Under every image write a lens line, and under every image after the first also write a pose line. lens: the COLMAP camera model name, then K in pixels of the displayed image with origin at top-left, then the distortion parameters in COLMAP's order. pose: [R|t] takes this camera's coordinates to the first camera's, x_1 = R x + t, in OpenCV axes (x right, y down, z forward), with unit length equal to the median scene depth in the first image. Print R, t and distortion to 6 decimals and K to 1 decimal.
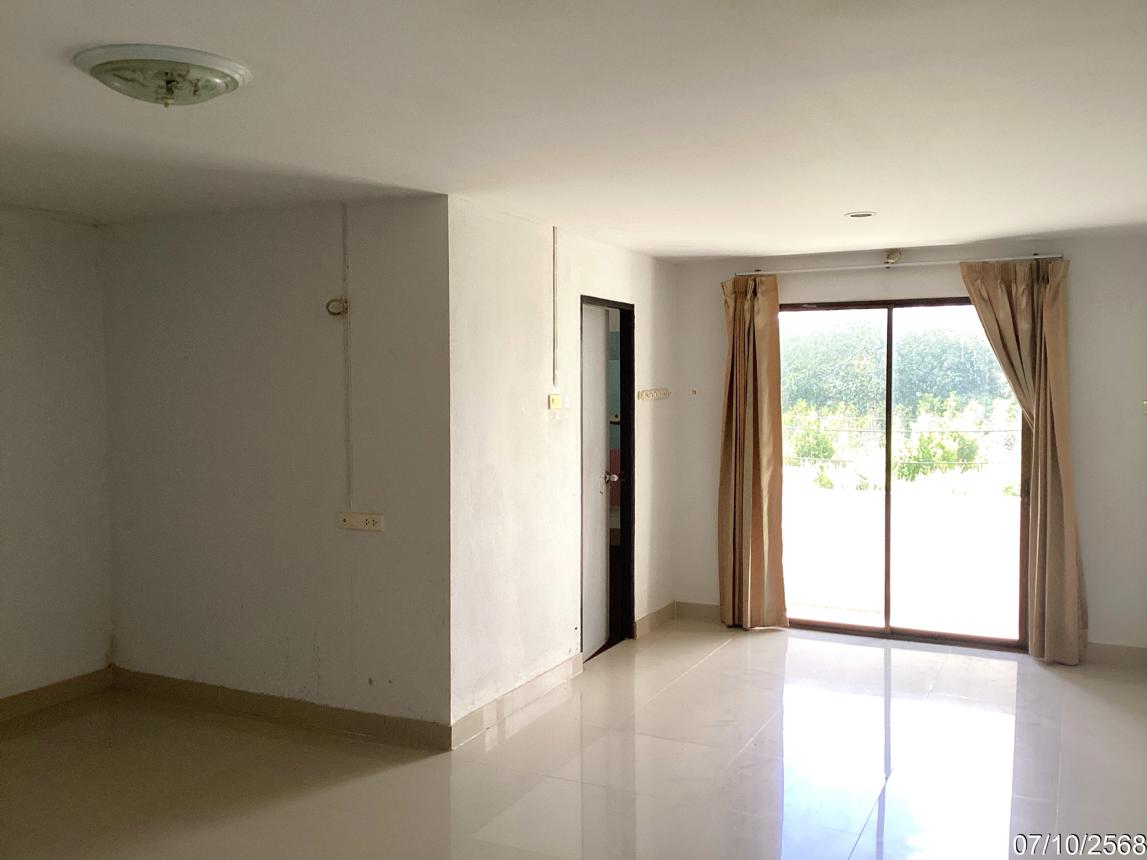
lens RADIAL K [[1053.5, 0, 573.5], [0, 1053.5, 430.0], [0, 0, 1]] dist [0.075312, -0.006688]
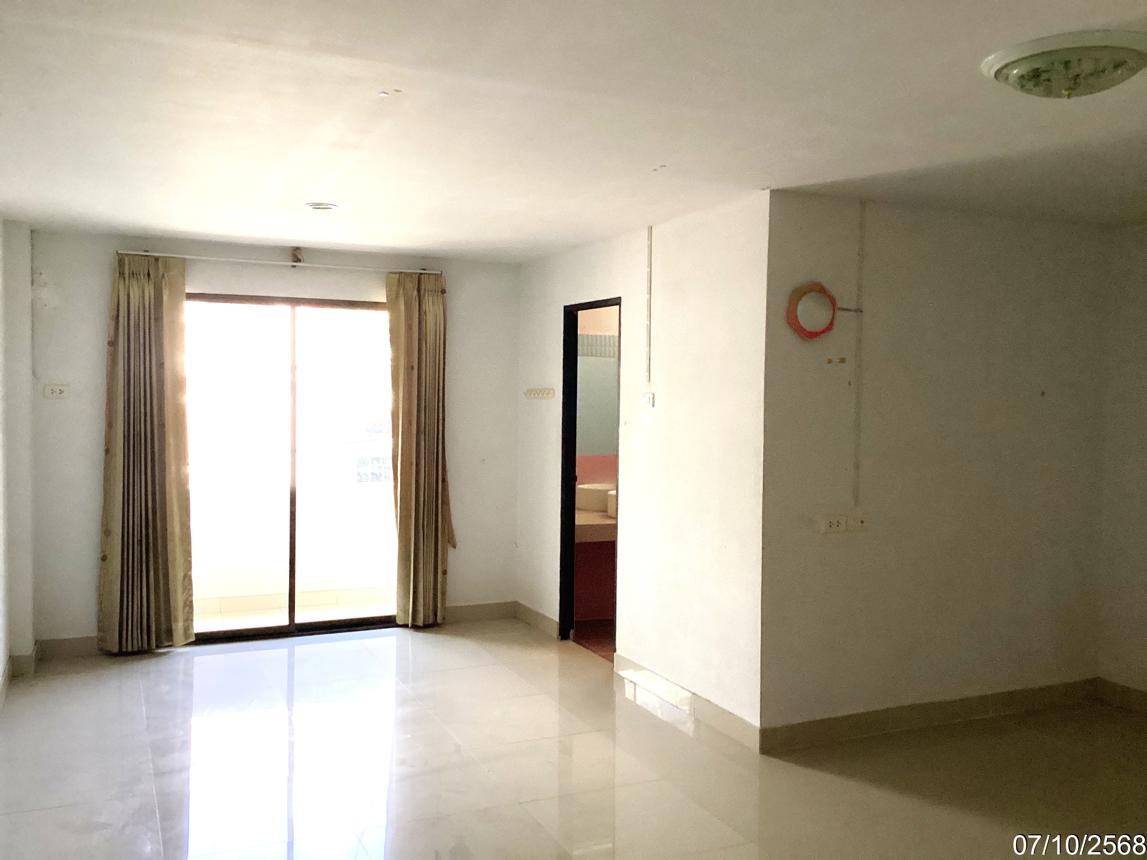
lens RADIAL K [[1061.6, 0, 573.5], [0, 1061.6, 430.0], [0, 0, 1]] dist [0.106828, 0.002151]
pose [[0.608668, -0.028062, 0.792929, -0.344934], [0.025408, 0.999551, 0.015870, -0.006956], [-0.793018, 0.010487, 0.609108, 0.172756]]
